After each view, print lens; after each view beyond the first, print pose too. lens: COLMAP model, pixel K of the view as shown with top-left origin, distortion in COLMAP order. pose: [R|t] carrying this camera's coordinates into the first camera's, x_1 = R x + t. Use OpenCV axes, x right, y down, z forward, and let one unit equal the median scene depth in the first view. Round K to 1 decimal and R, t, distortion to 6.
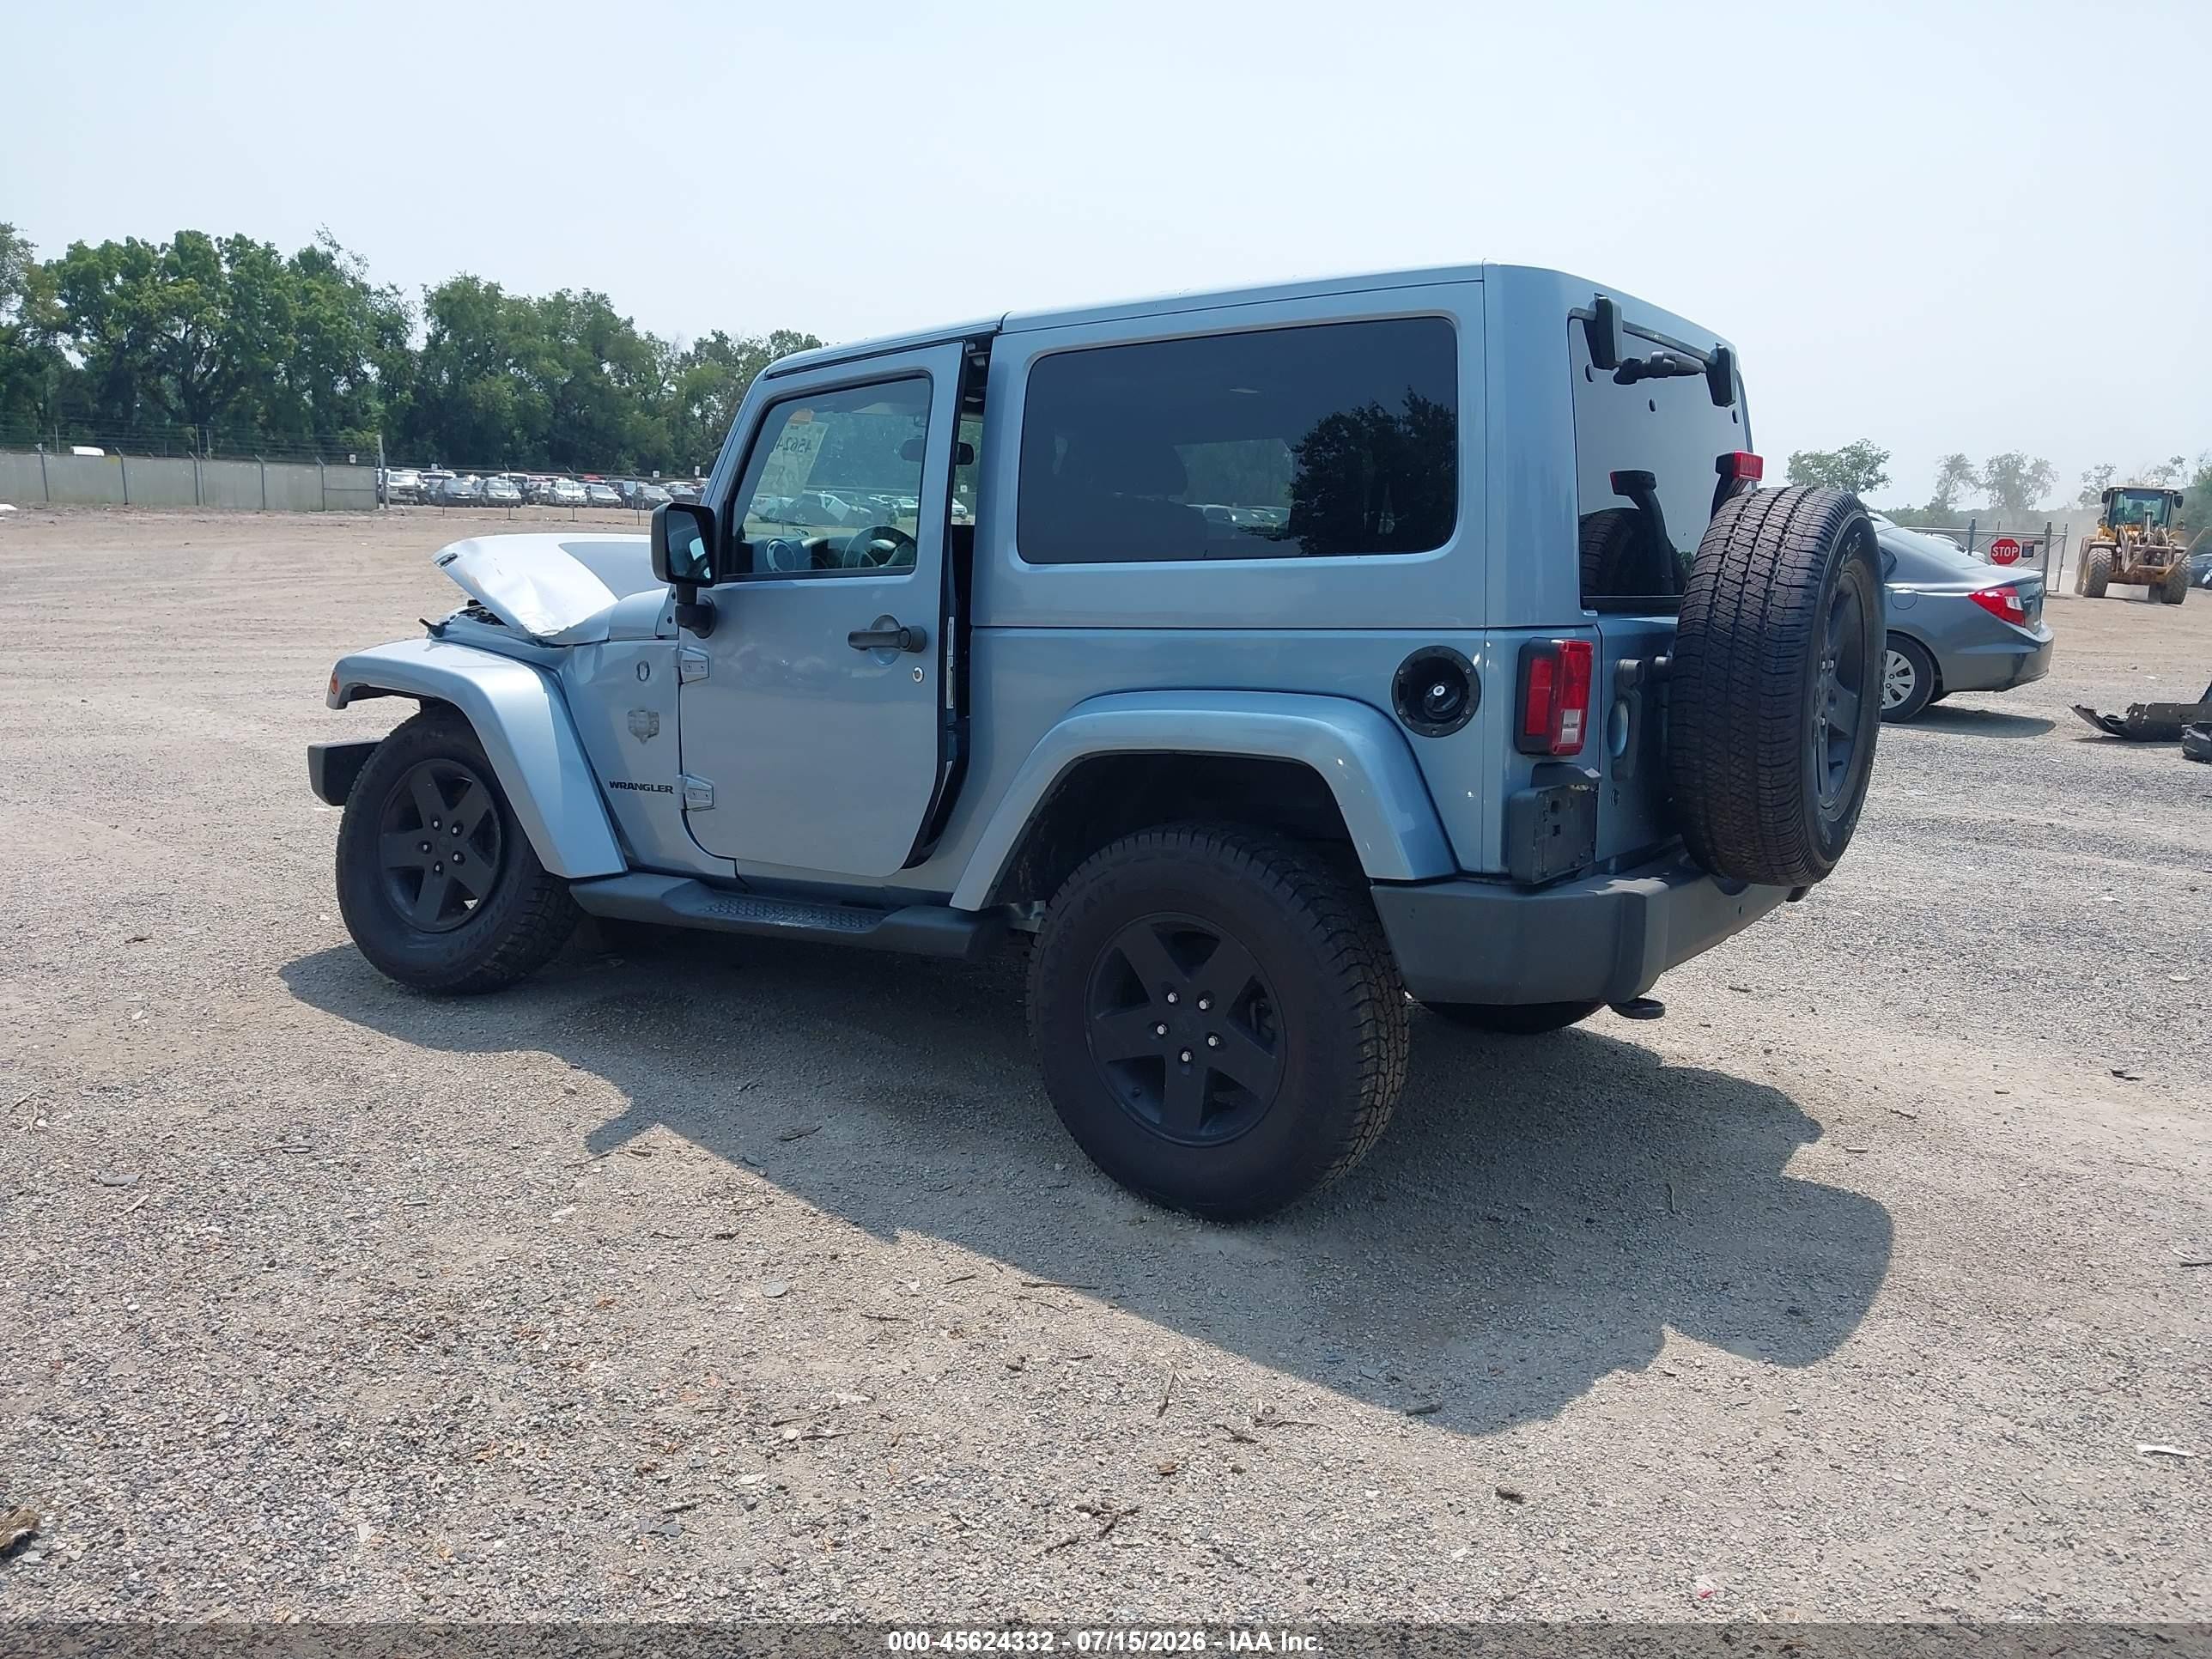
lens RADIAL K [[1753.7, 0, 1106.0], [0, 1753.7, 829.5], [0, 0, 1]] dist [0.007391, -0.007932]
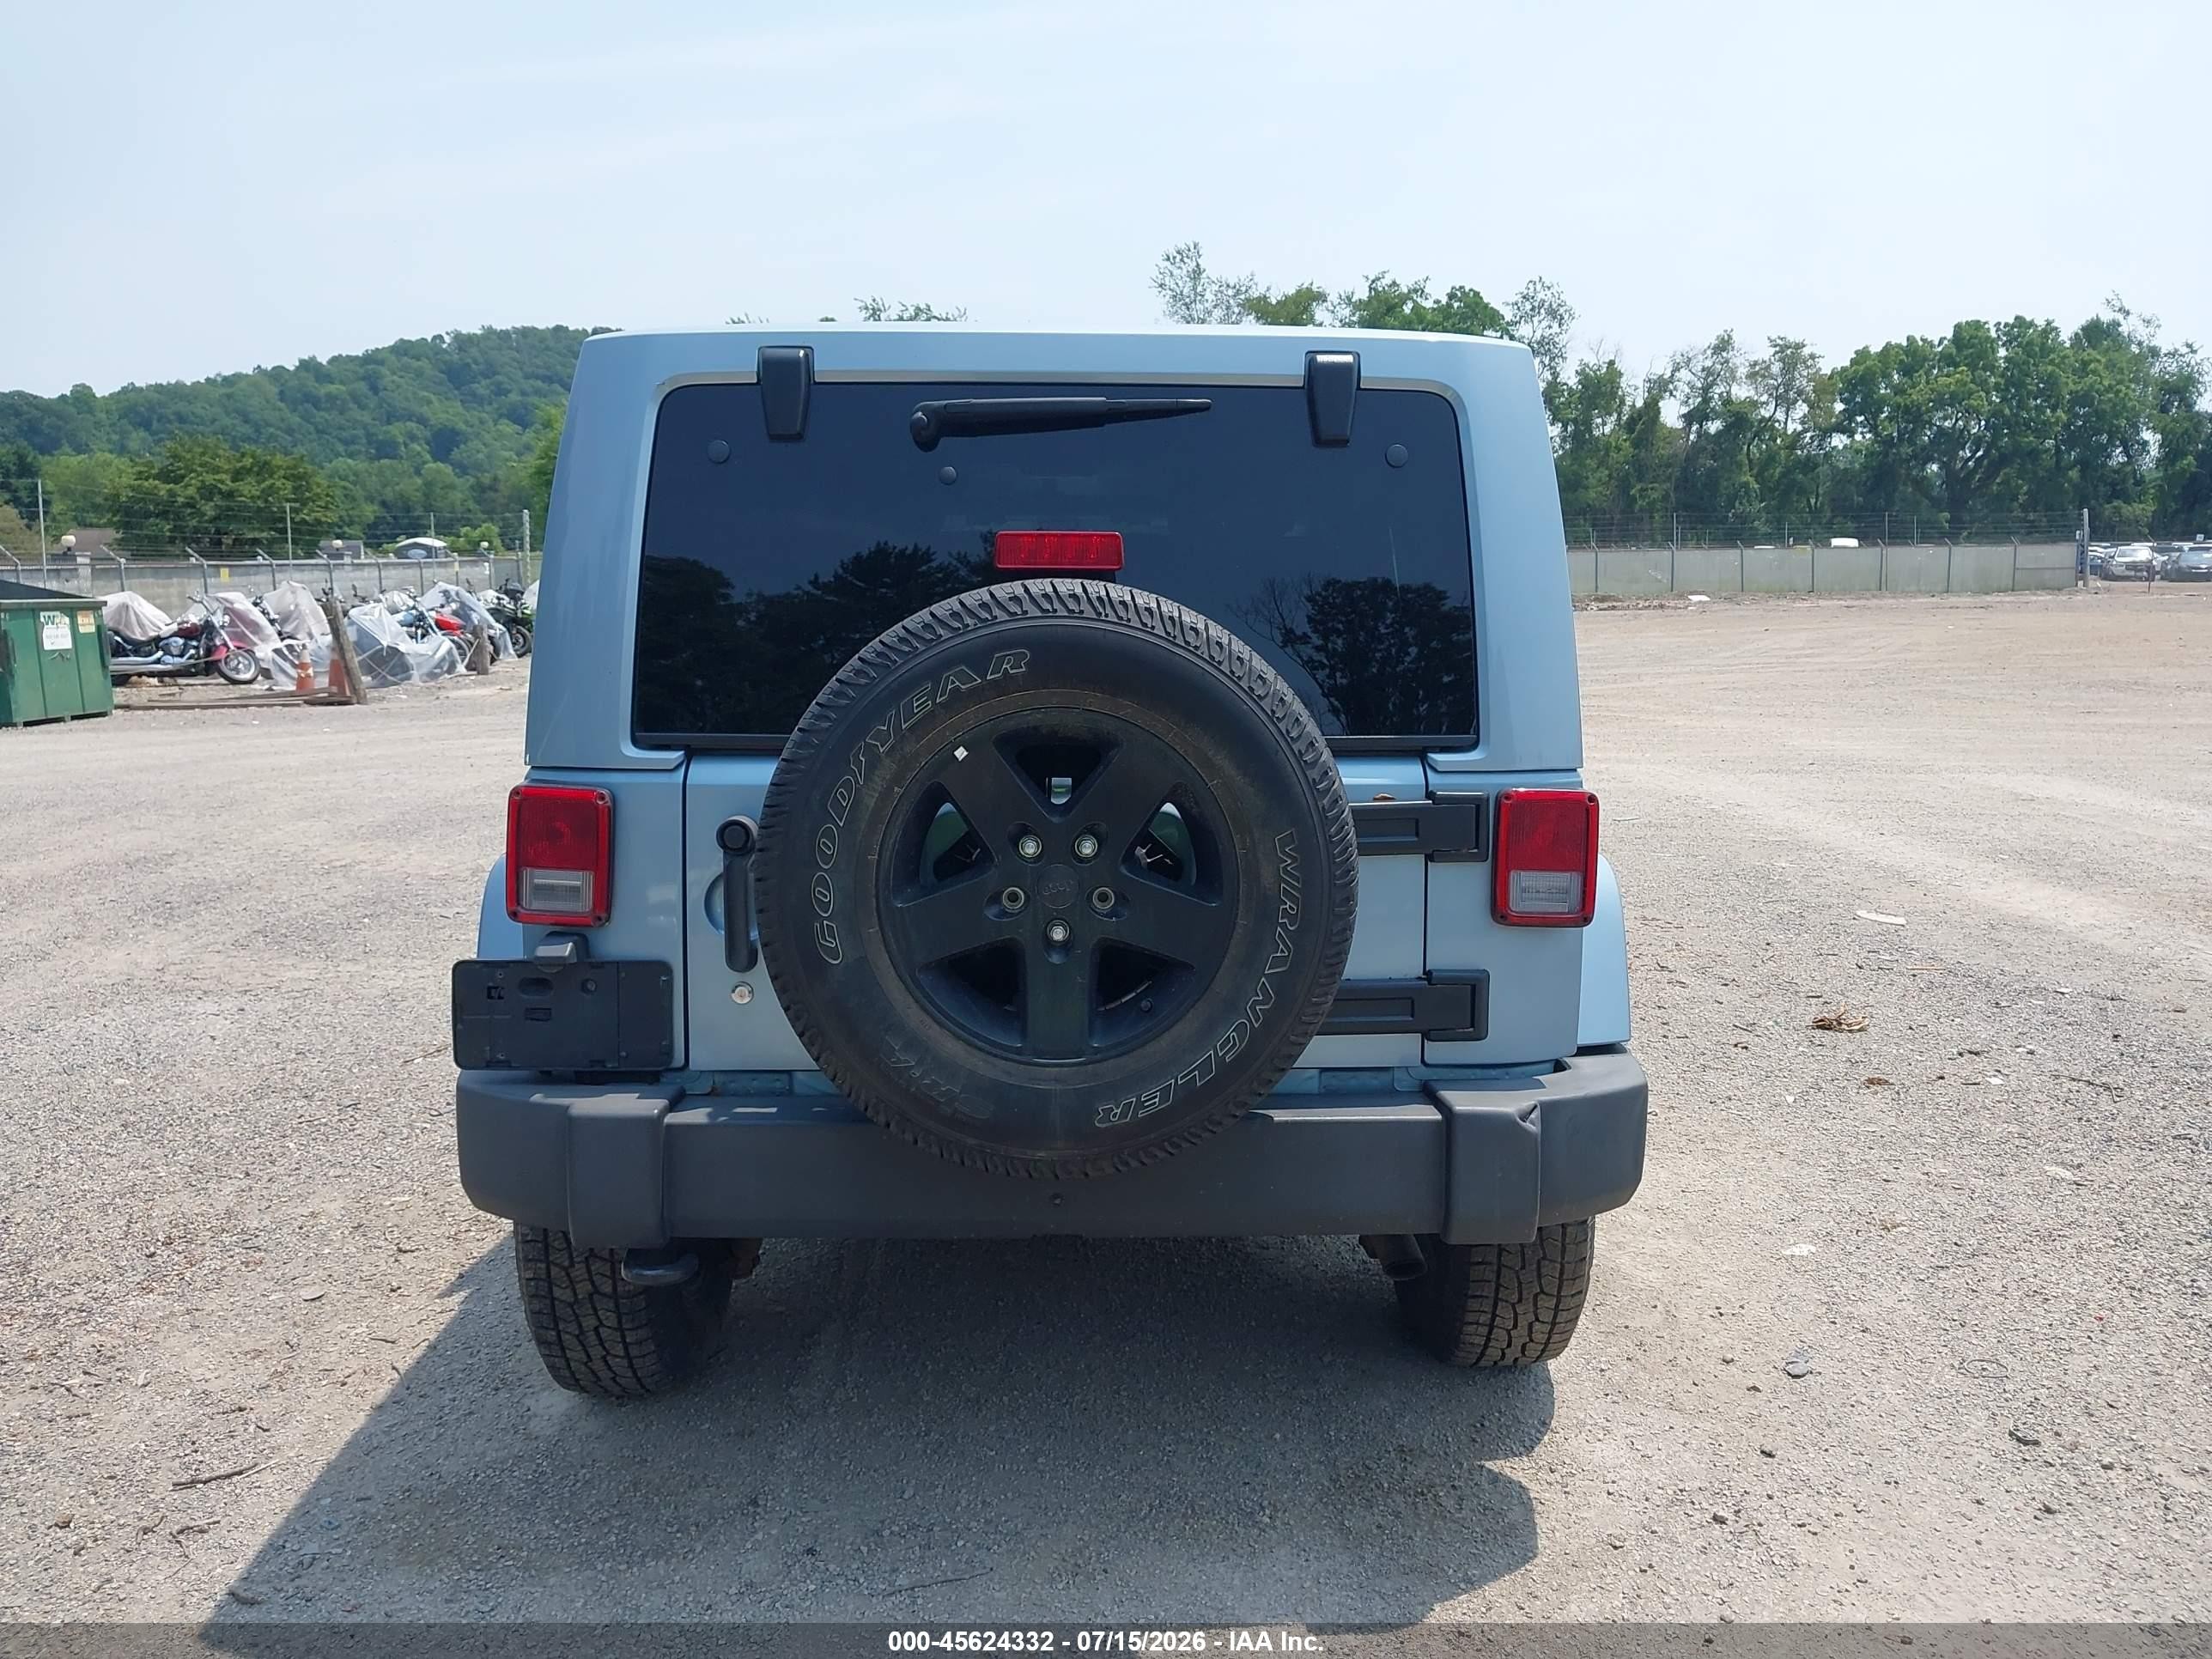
lens RADIAL K [[1753.7, 0, 1106.0], [0, 1753.7, 829.5], [0, 0, 1]] dist [0.007391, -0.007932]
pose [[0.584090, 0.077512, -0.807979, 0.664361], [-0.113709, 0.993428, 0.013102, -0.078491], [0.803685, 0.084222, 0.589065, 0.446675]]
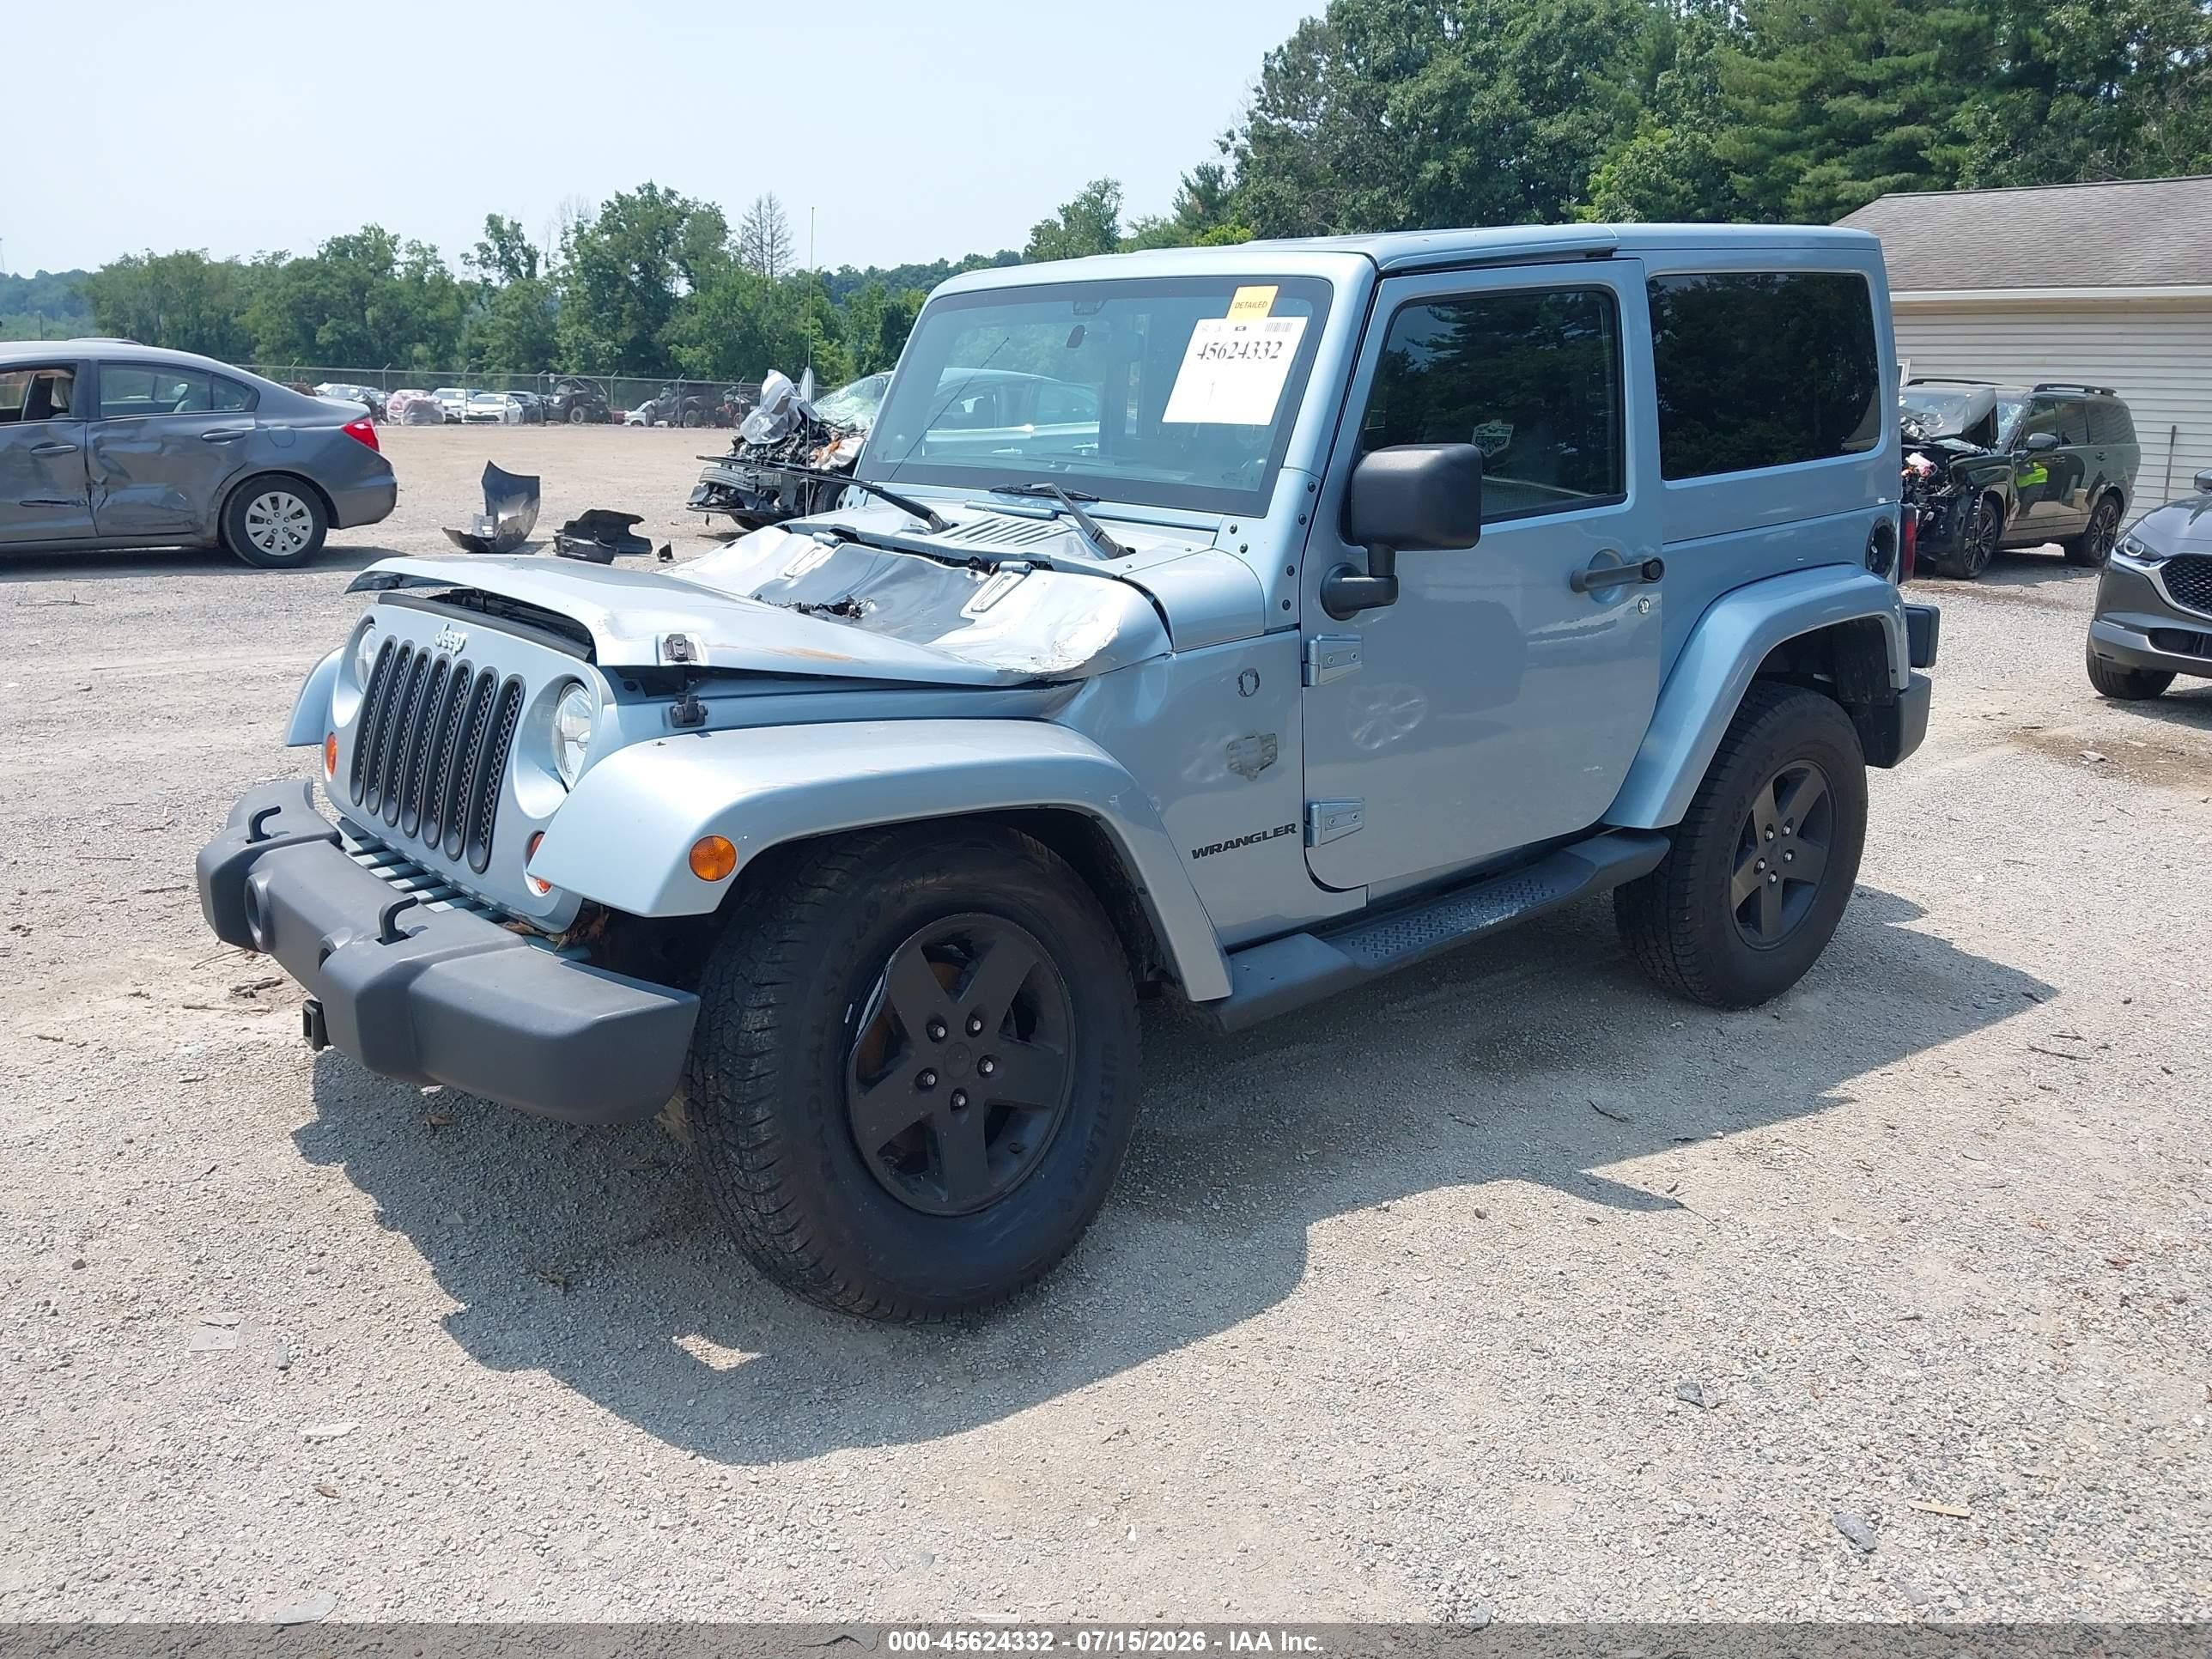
lens RADIAL K [[1739.7, 0, 1106.0], [0, 1739.7, 829.5], [0, 0, 1]] dist [0.009858, 0.003836]
pose [[0.277300, -0.272243, 0.921406, -0.829151], [0.163008, 0.958443, 0.234128, -0.181917], [-0.946854, 0.085273, 0.310154, 0.733328]]
